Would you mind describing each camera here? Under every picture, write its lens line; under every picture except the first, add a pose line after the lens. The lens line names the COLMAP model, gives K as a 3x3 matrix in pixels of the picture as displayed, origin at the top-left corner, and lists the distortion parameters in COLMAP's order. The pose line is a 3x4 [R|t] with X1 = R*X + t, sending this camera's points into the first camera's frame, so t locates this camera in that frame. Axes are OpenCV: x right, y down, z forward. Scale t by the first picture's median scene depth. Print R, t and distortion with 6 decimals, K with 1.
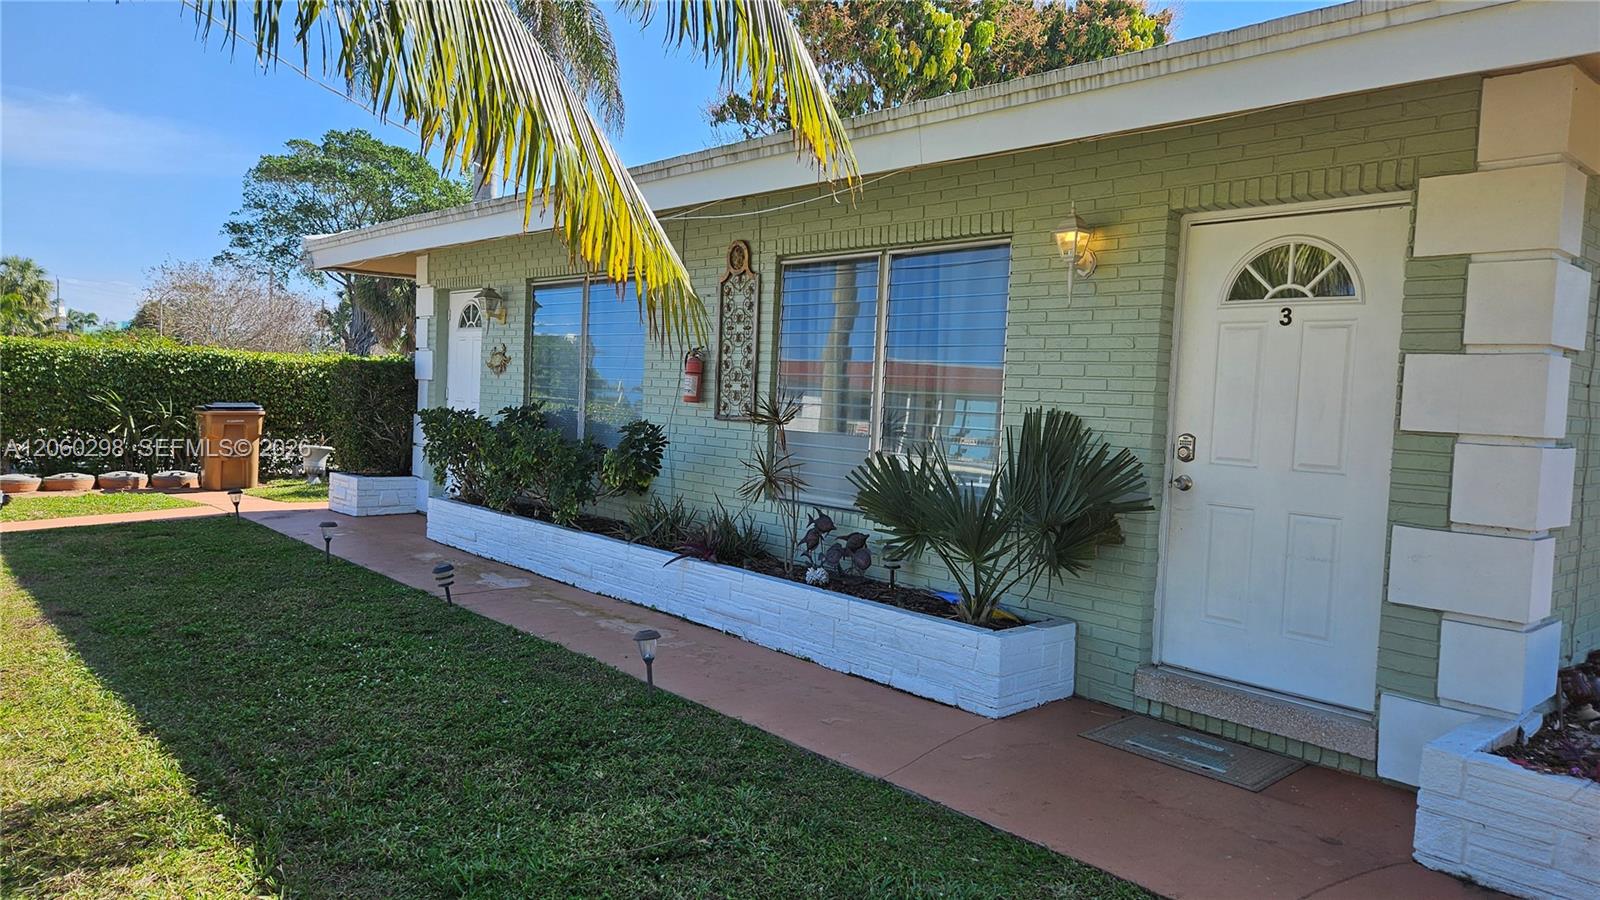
lens RADIAL K [[1058.1, 0, 793.9], [0, 1058.1, 449.2], [0, 0, 1]] dist [0.089188, -0.082603]
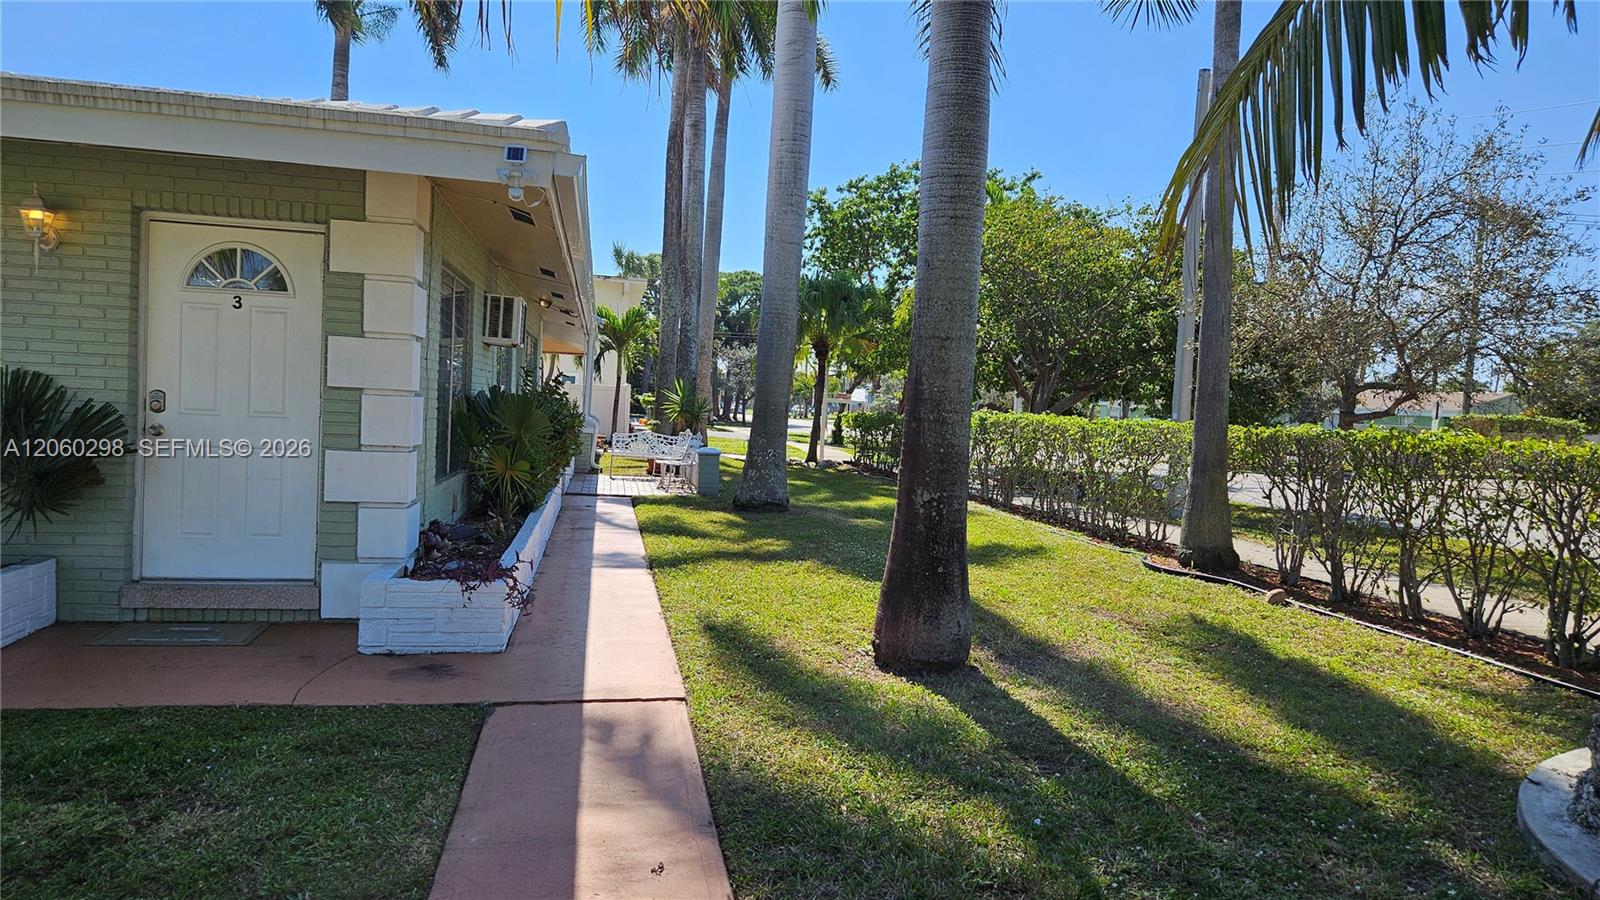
lens RADIAL K [[1058.1, 0, 793.9], [0, 1058.1, 449.2], [0, 0, 1]] dist [0.089188, -0.082603]
pose [[0.521387, -0.057051, 0.851411, -0.312083], [0.023140, 0.998341, 0.052727, 0.005168], [-0.853007, -0.007790, 0.521842, -0.277445]]
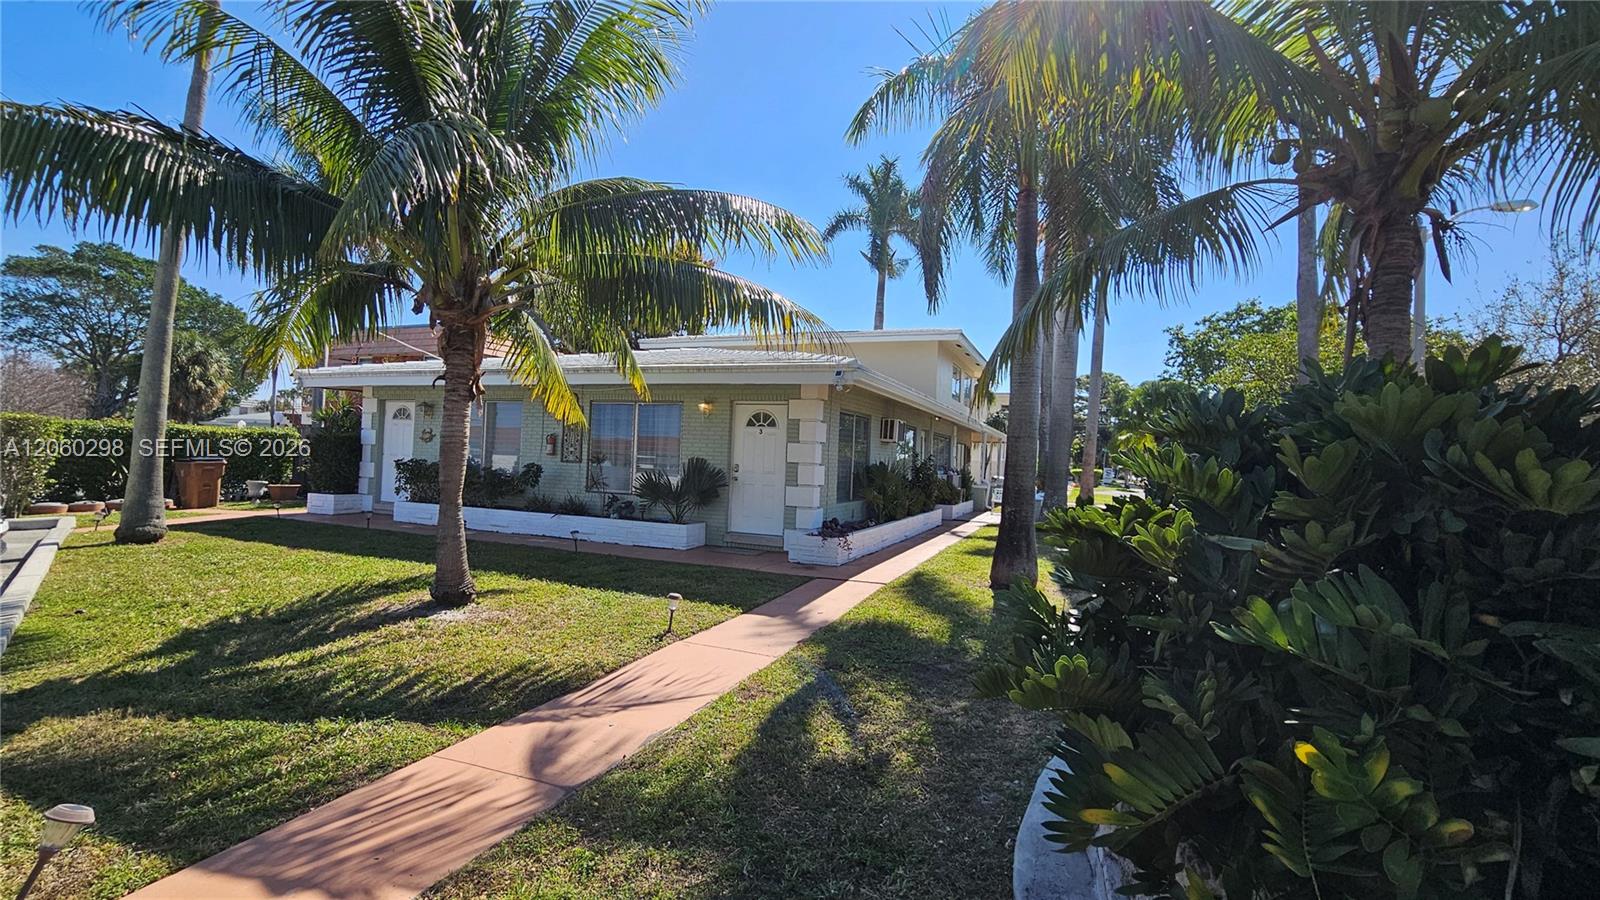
lens RADIAL K [[702.9, 0, 791.0], [0, 702.9, 445.1], [0, 0, 1]] dist [-0.002749, 0.000049]
pose [[0.900167, -0.002593, 0.435537, -0.458810], [0.024994, 0.998642, -0.045711, 0.032589], [-0.434827, 0.052033, 0.899009, -1.112062]]
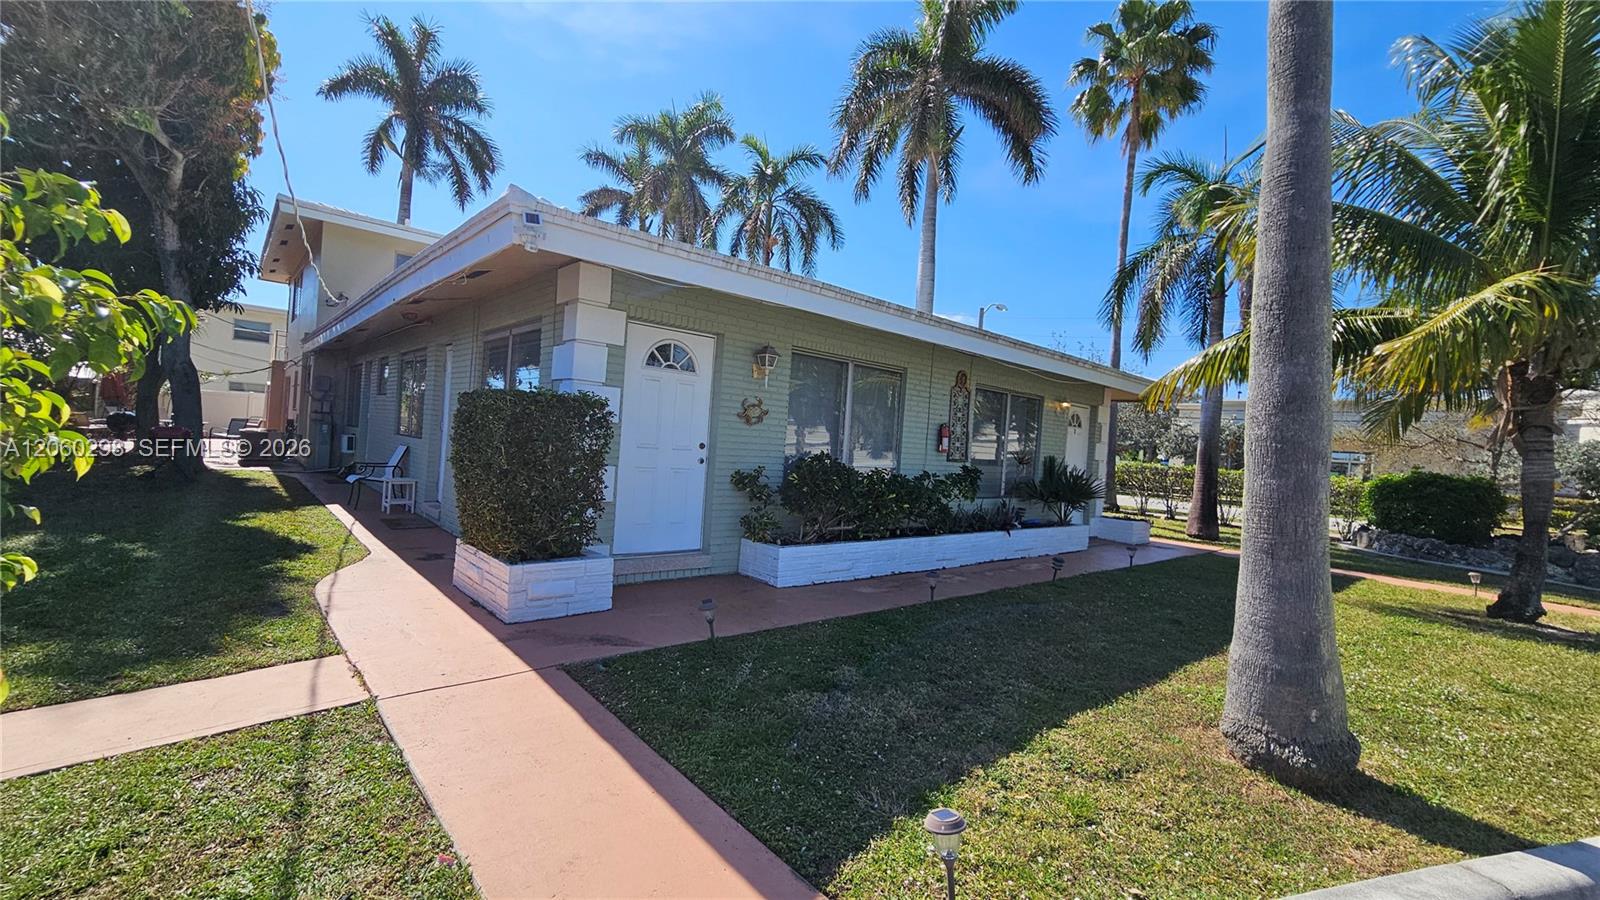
lens RADIAL K [[655.1, 0, 784.5], [0, 655.1, 441.9], [0, 0, 1]] dist [-0.001643, 0.000004]
pose [[0.018068, -0.045736, 0.998790, -1.838005], [-0.015915, 0.998814, 0.046025, -0.164869], [-0.999710, -0.016727, 0.017319, 1.875781]]
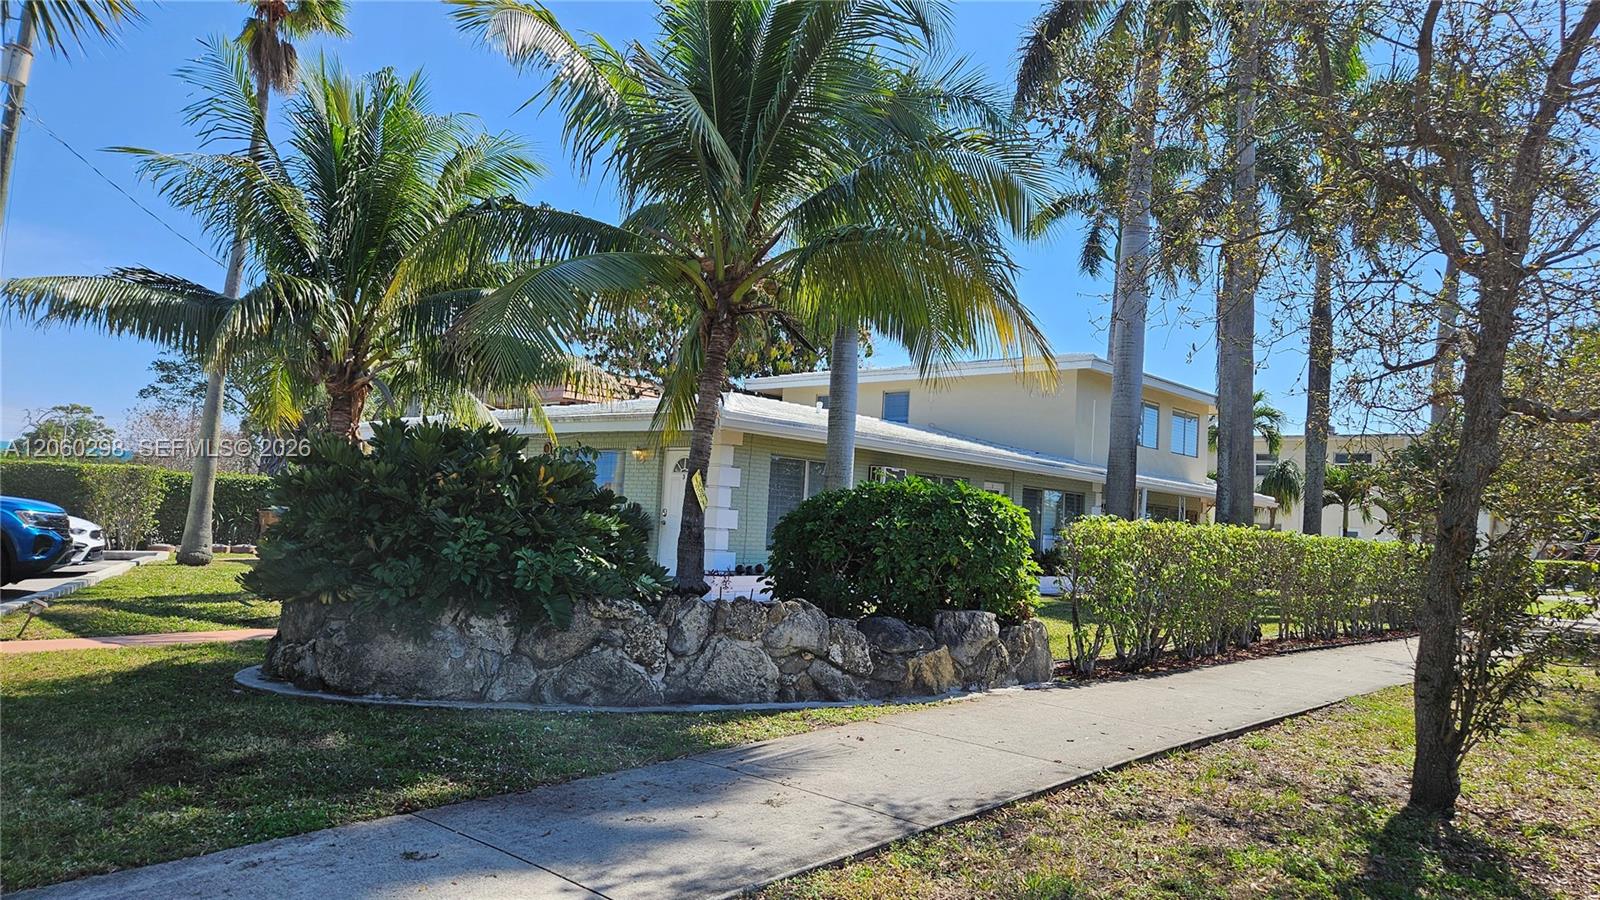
lens RADIAL K [[1062.7, 0, 798.1], [0, 1062.7, 457.9], [0, 0, 1]] dist [0.087750, -0.076679]
pose [[0.994053, 0.015196, 0.107832, 0.415206], [-0.003433, 0.994096, -0.108451, 0.195256], [-0.108844, 0.107436, 0.988236, -2.502727]]
